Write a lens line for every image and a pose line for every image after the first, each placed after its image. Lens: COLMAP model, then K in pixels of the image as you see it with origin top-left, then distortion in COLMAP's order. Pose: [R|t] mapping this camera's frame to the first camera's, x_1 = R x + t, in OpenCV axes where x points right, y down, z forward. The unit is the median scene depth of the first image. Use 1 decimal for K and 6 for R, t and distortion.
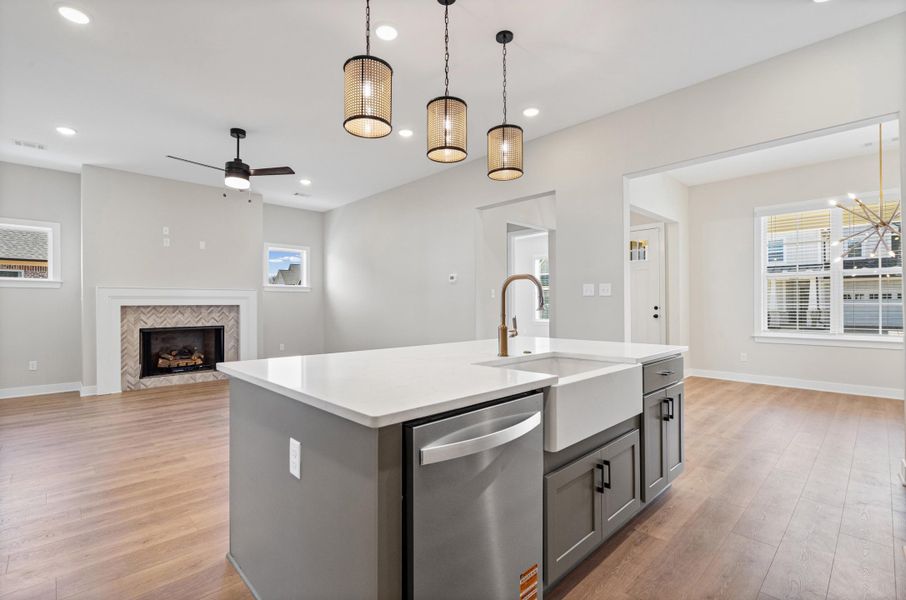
lens RADIAL K [[415.3, 0, 446.1], [0, 415.3, 301.0], [0, 0, 1]] dist [0.002090, 0.000380]
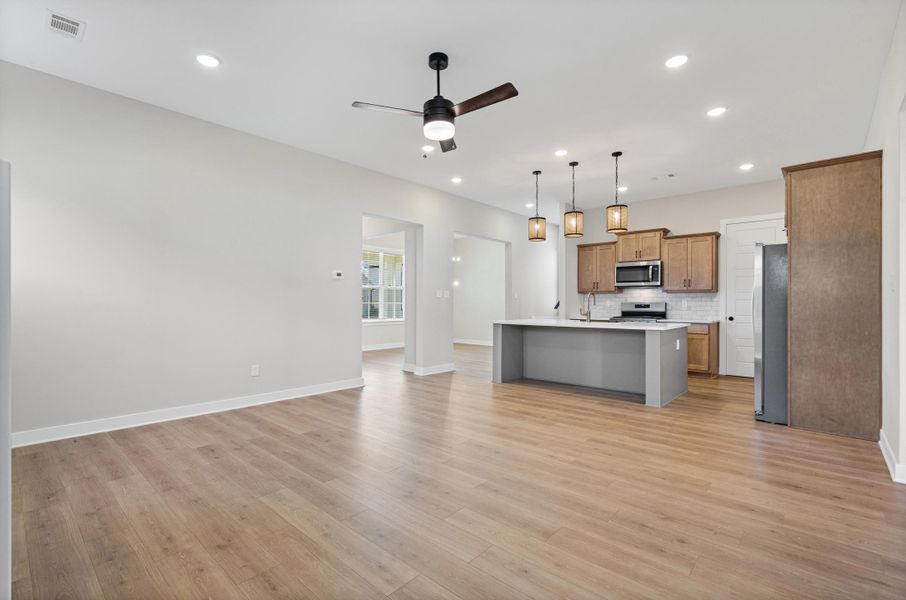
lens RADIAL K [[415.3, 0, 446.1], [0, 415.3, 301.0], [0, 0, 1]] dist [0.002090, 0.000380]
pose [[-0.077528, 0.011131, 0.996928, -0.905682], [-0.011143, 0.999866, -0.012031, 0.014218], [-0.996928, -0.012042, -0.077394, 0.780027]]
